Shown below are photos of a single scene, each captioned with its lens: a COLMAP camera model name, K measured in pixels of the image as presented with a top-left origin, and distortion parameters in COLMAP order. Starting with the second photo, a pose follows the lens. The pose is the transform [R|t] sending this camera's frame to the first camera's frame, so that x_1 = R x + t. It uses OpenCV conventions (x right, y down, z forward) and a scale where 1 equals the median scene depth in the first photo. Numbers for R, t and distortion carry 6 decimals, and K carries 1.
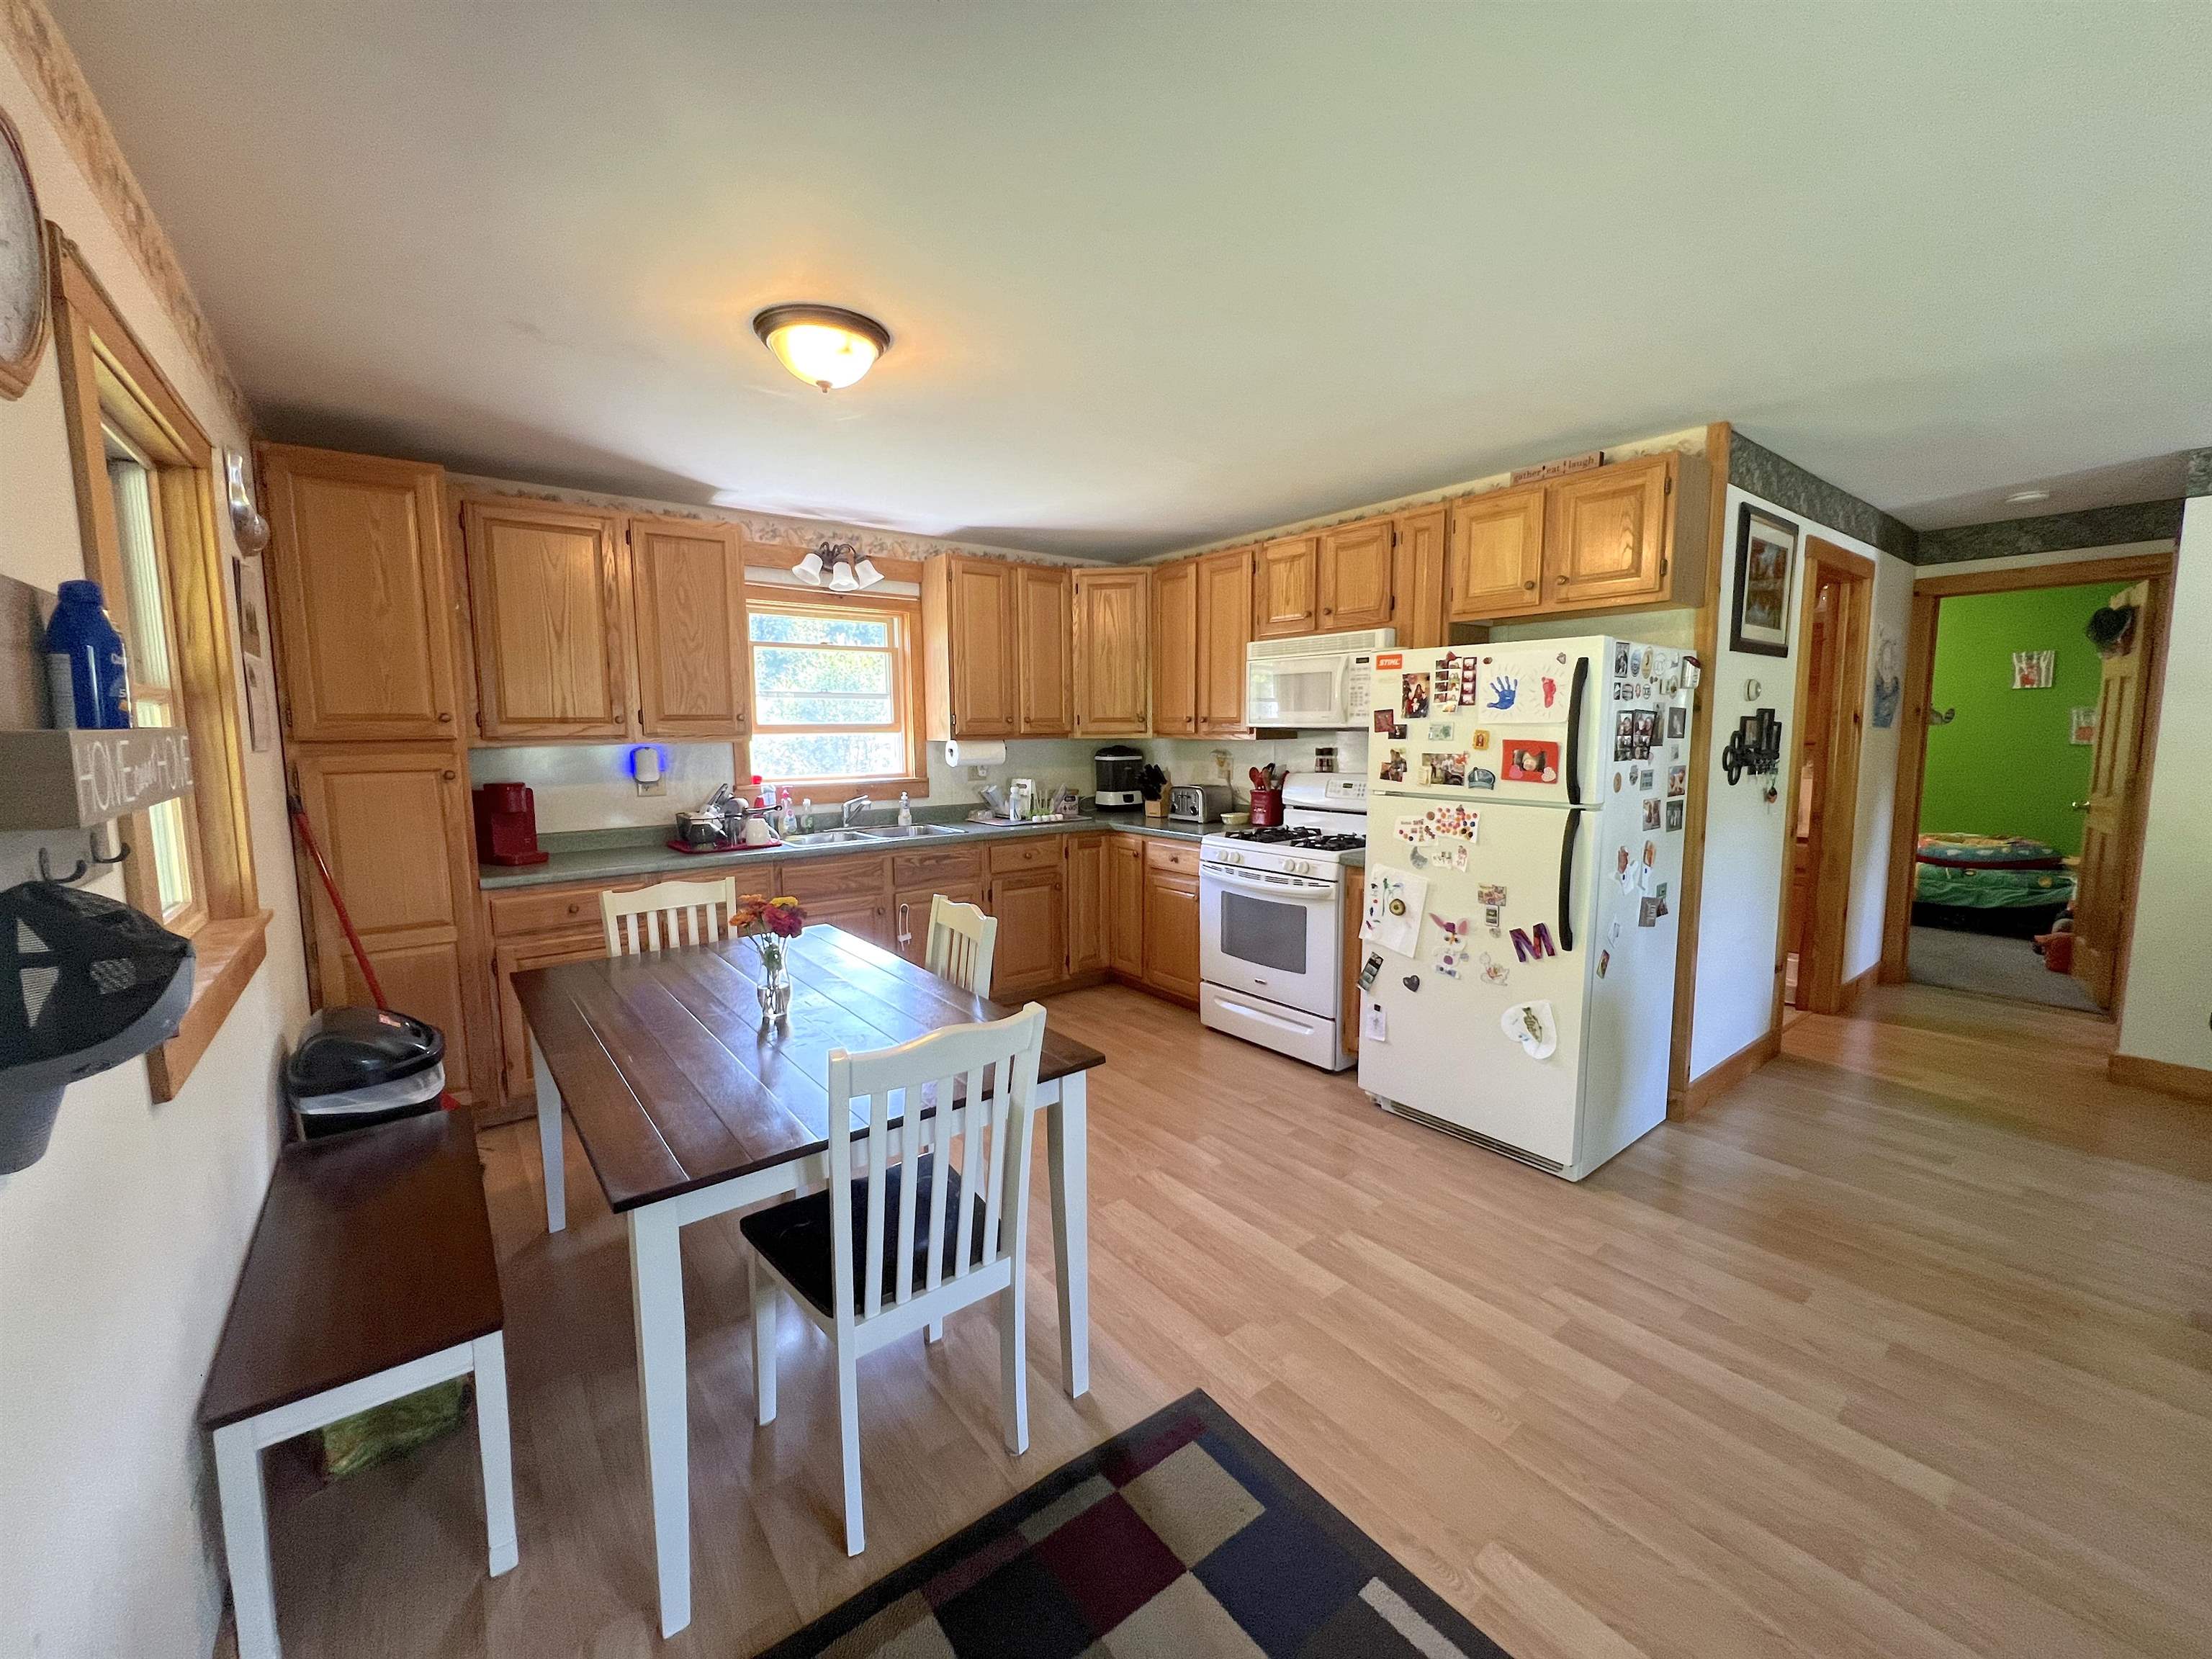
lens RADIAL K [[887.0, 0, 1102.7], [0, 887.0, 823.2], [0, 0, 1]] dist [-0.001577, 0.000877]
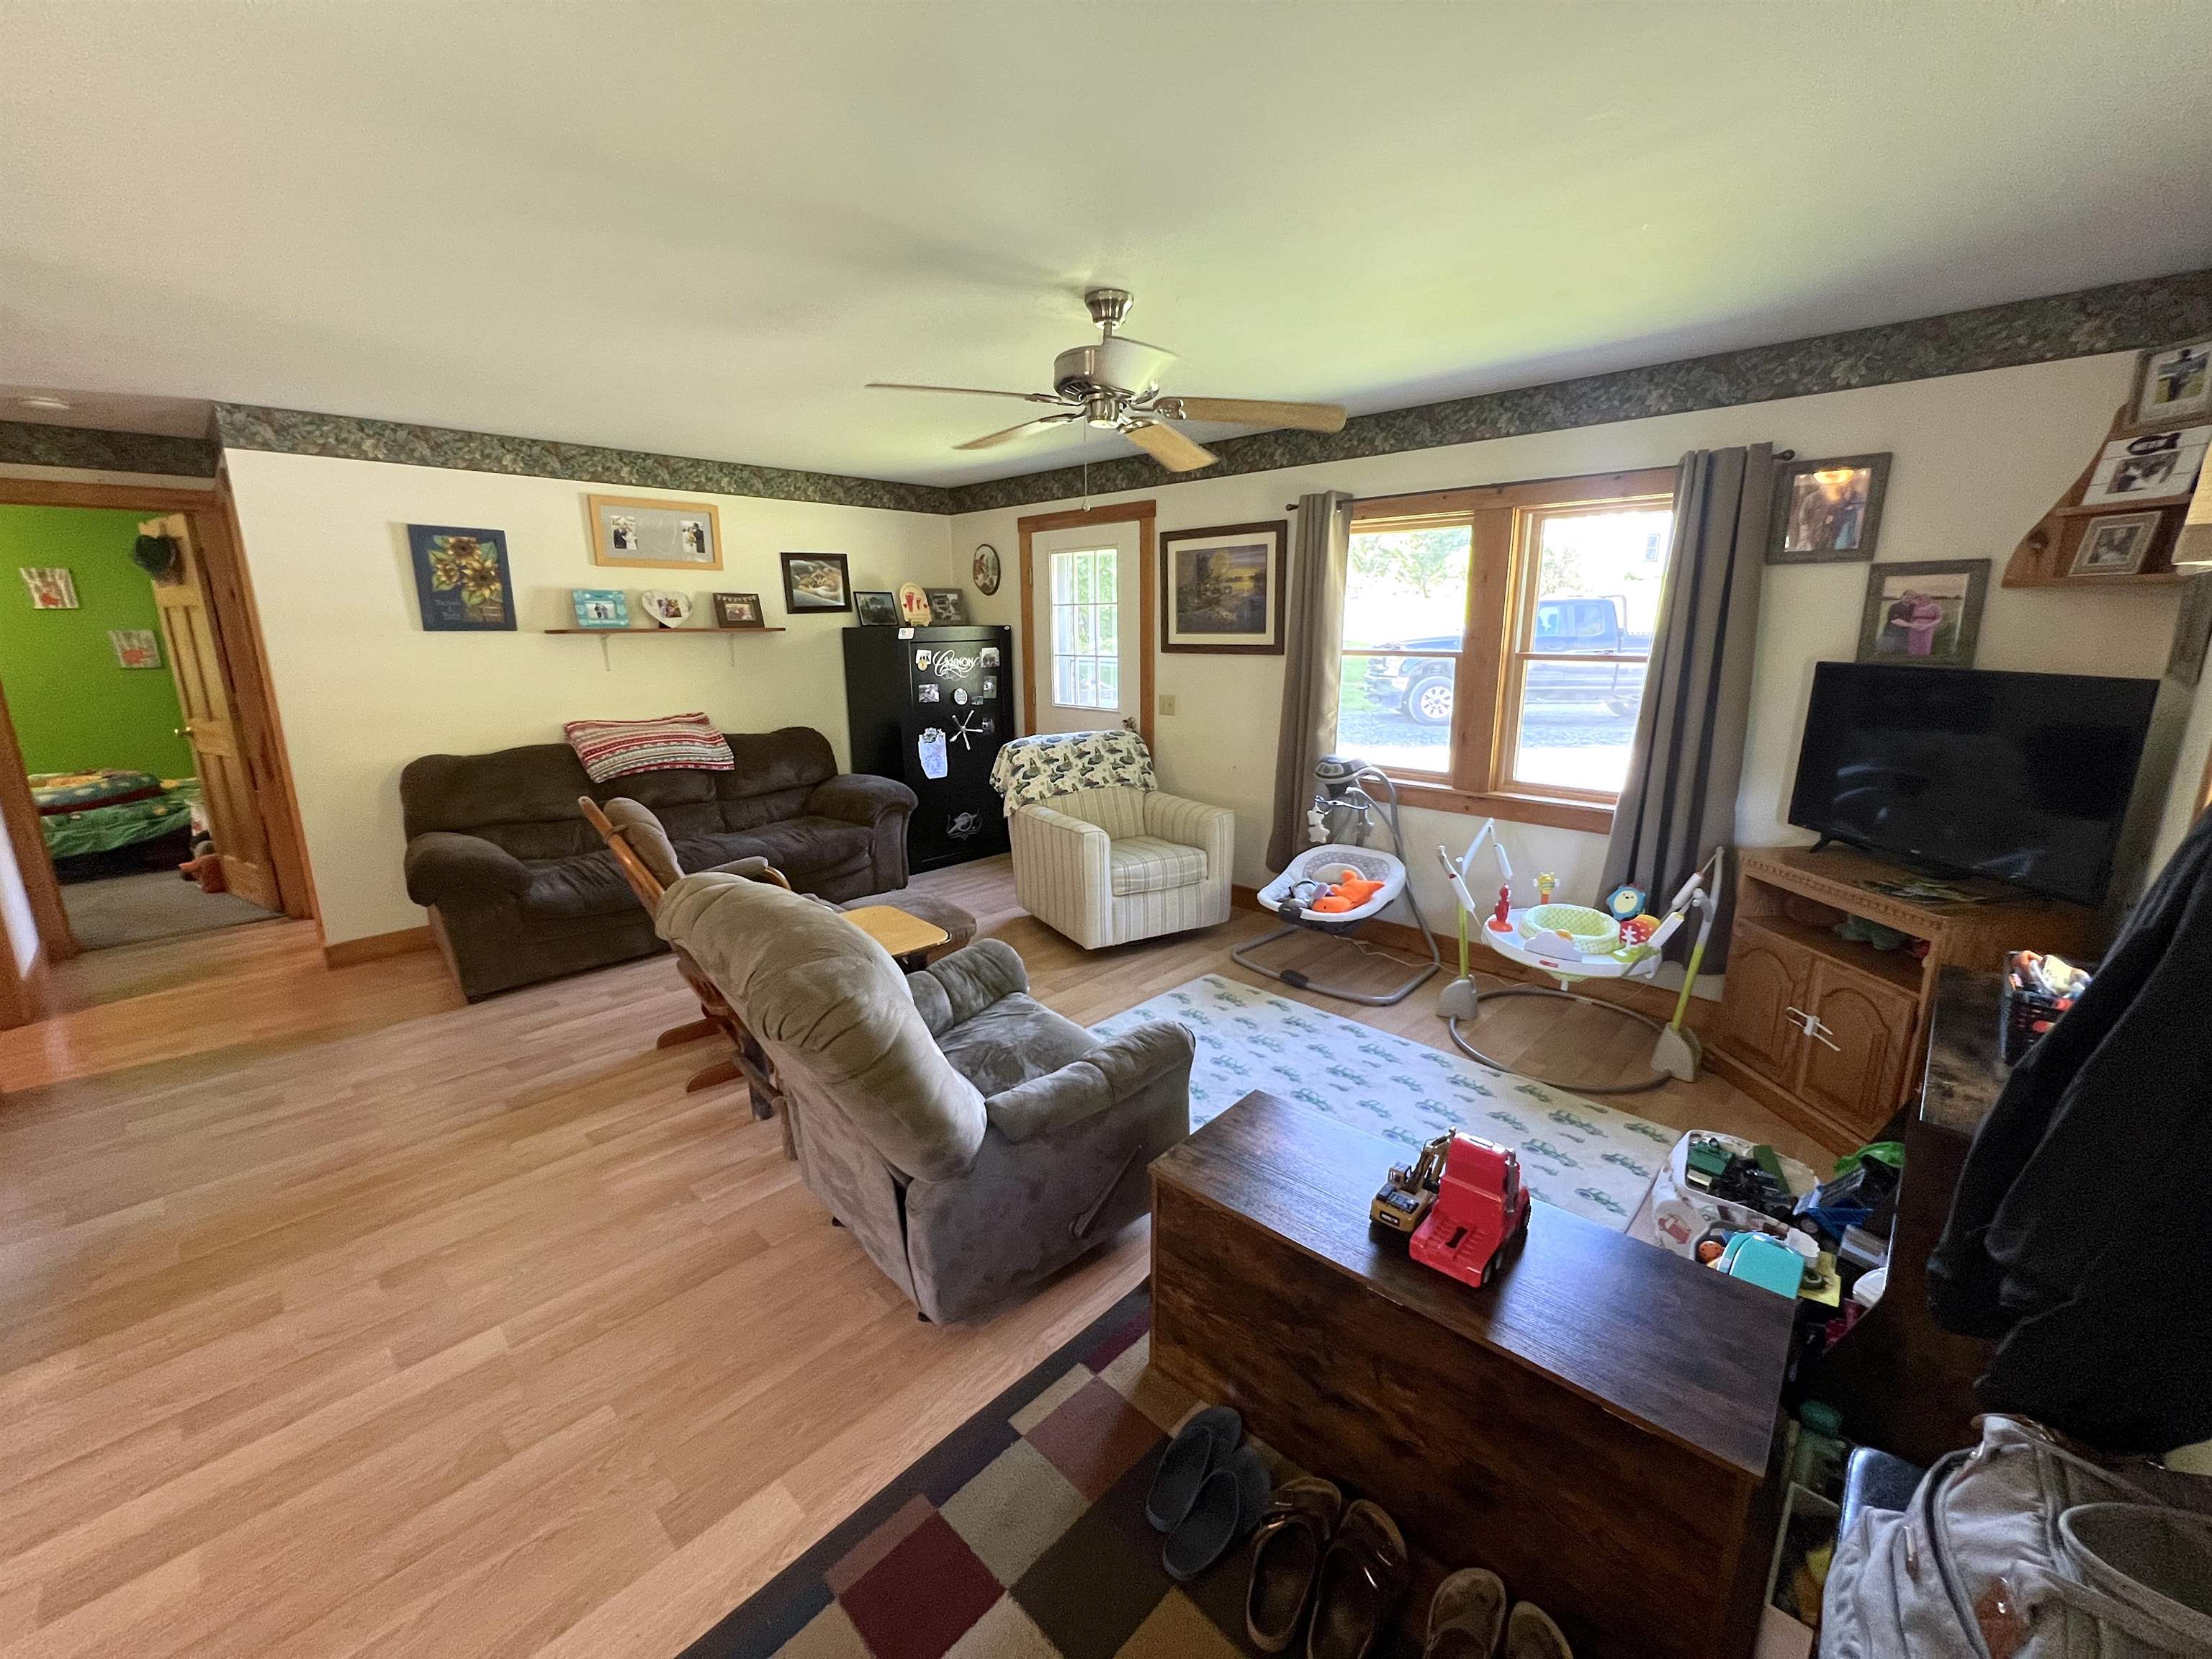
lens RADIAL K [[887.0, 0, 1099.8], [0, 887.0, 821.3], [0, 0, 1]] dist [-0.001577, 0.000877]
pose [[-0.136742, -0.213678, 0.967287, -0.073875], [0.116662, 0.966190, 0.229927, -0.043642], [-0.983713, 0.144286, -0.107191, 0.113967]]
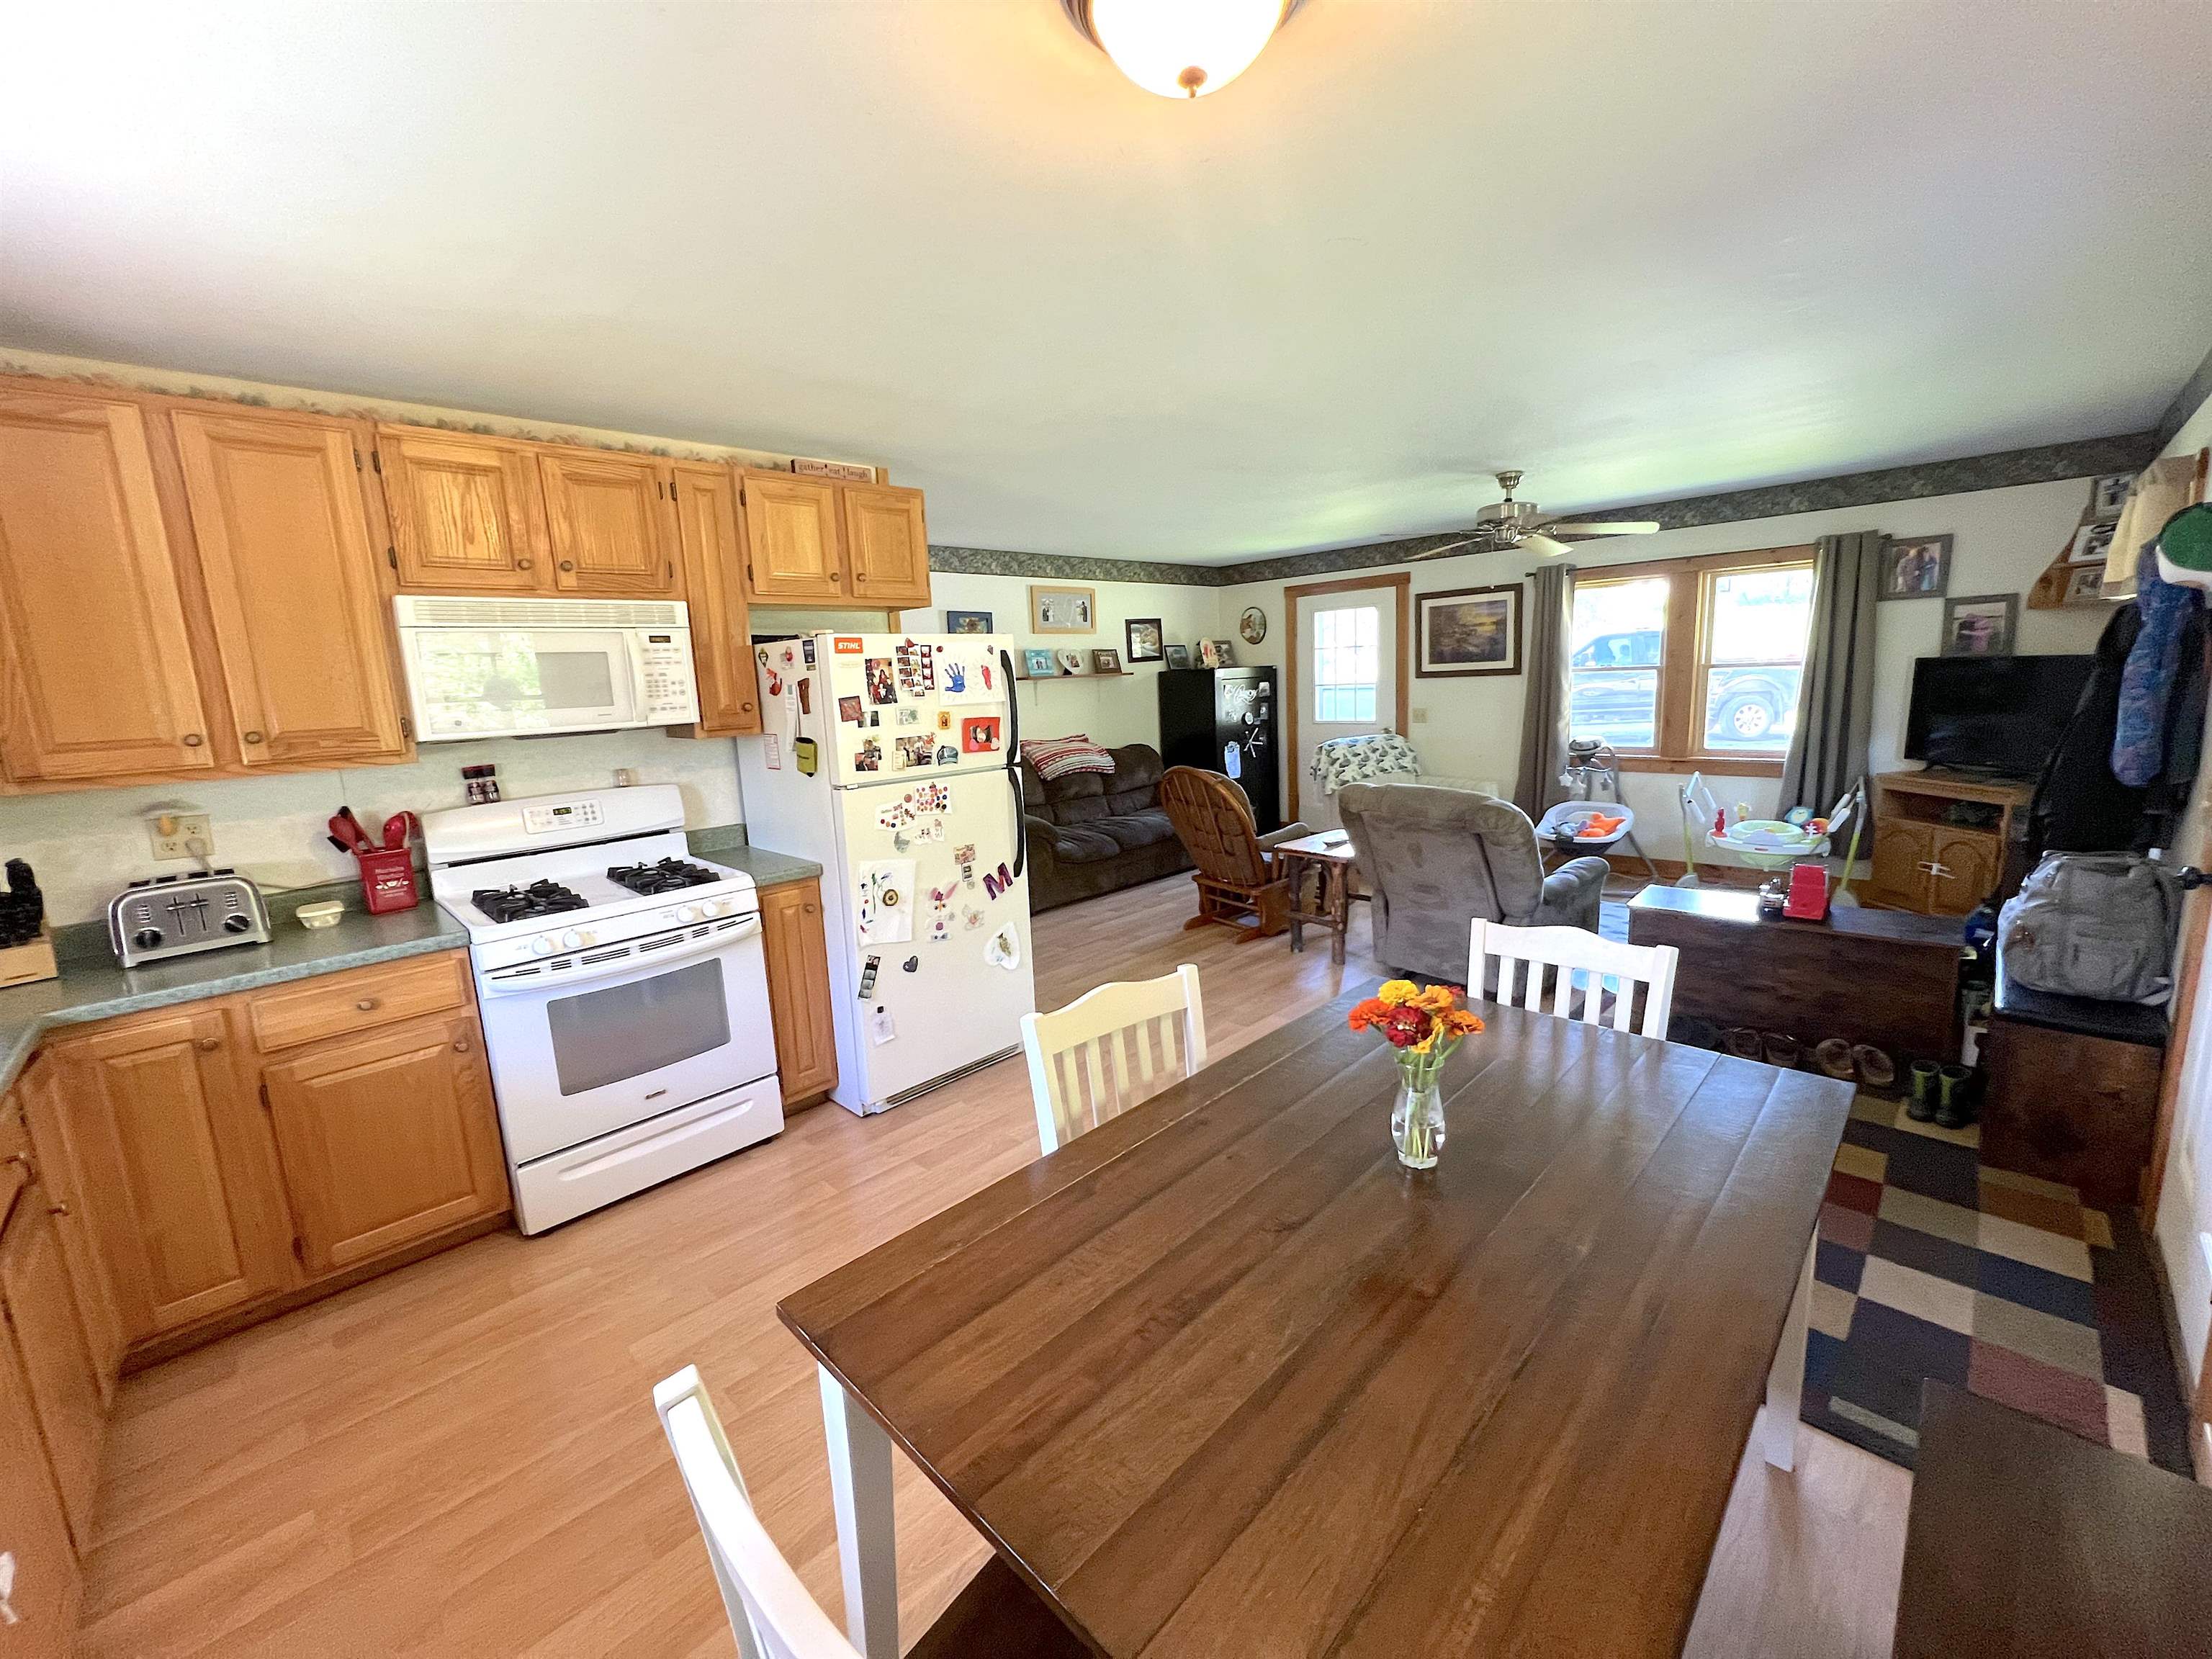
lens RADIAL K [[887.0, 0, 1099.4], [0, 887.0, 821.3], [0, 0, 1]] dist [-0.001577, 0.000877]
pose [[-0.116888, -0.153681, 0.981183, -0.567234], [0.156291, 0.972798, 0.170987, -0.104973], [-0.980770, 0.173337, -0.089690, 0.748579]]
